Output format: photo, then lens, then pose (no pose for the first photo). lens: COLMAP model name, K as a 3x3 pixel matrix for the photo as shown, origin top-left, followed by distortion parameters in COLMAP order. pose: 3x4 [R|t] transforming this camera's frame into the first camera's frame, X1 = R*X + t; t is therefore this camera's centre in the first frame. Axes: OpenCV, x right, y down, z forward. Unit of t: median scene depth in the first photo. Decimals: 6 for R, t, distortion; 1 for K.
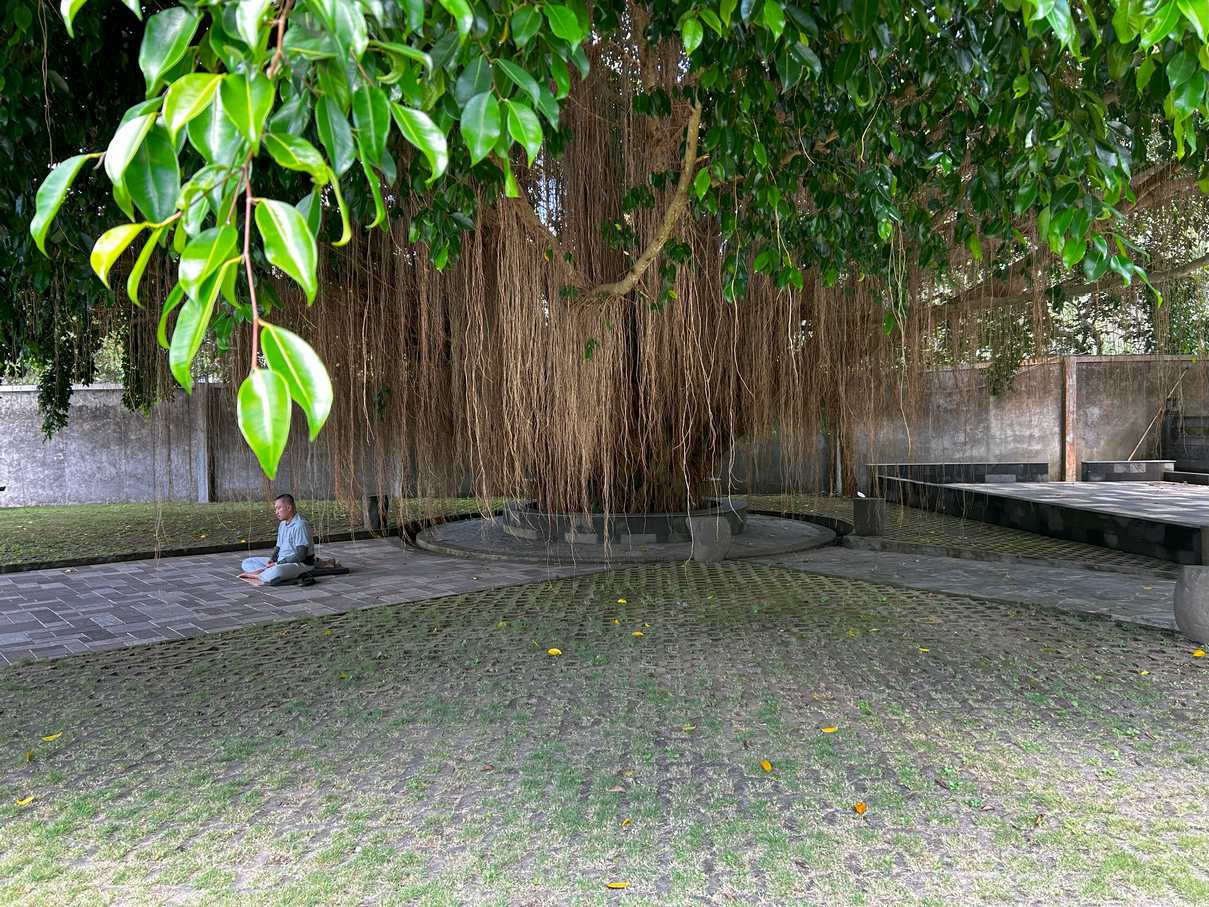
lens RADIAL K [[897.4, 0, 603.6], [0, 897.4, 457.3], [0, 0, 1]] dist [0.044025, -0.048065]
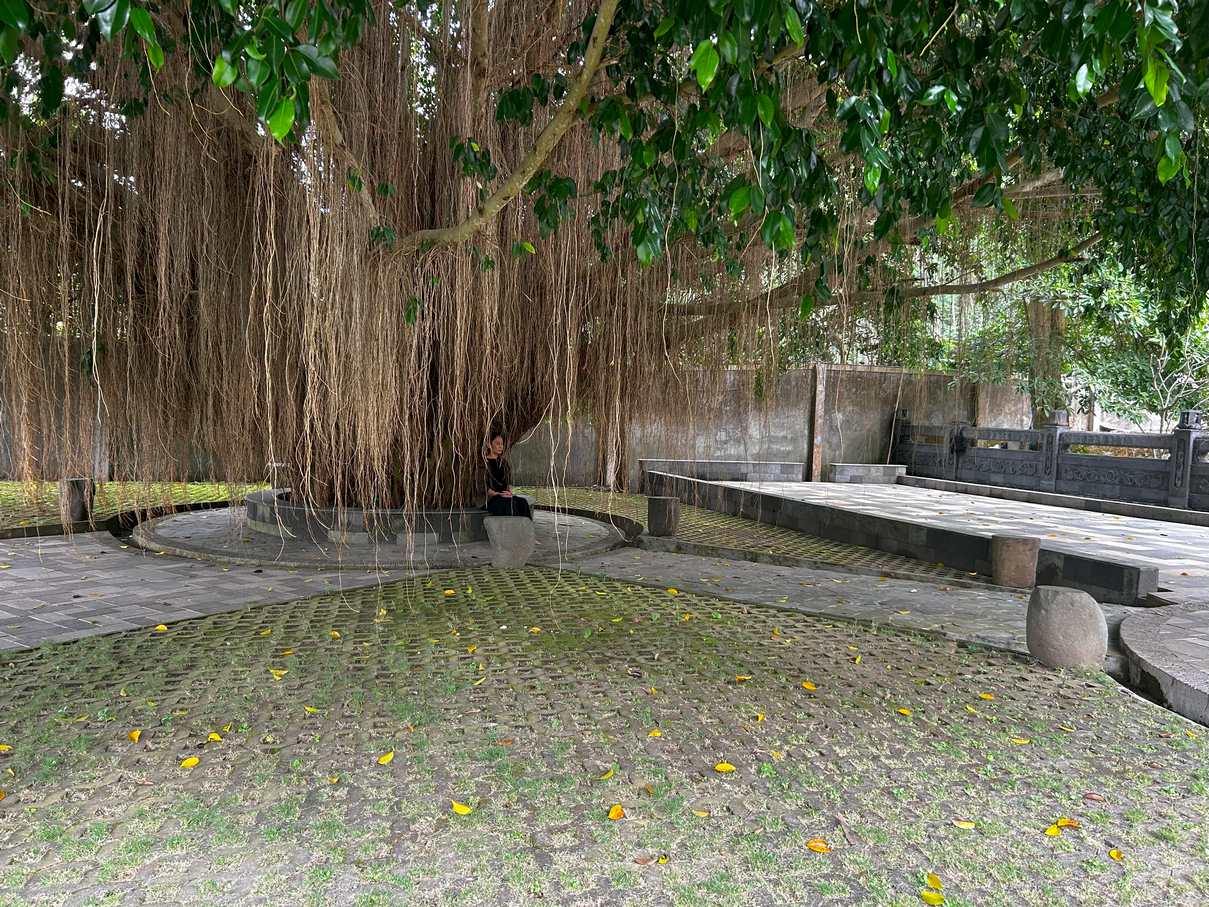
lens RADIAL K [[897.4, 0, 610.1], [0, 897.4, 445.4], [0, 0, 1]] dist [0.044025, -0.048065]
pose [[0.957230, 0.037999, 0.286822, -0.038184], [-0.038555, 0.999250, -0.003708, -0.004638], [-0.286747, -0.007509, 0.957977, 0.106561]]
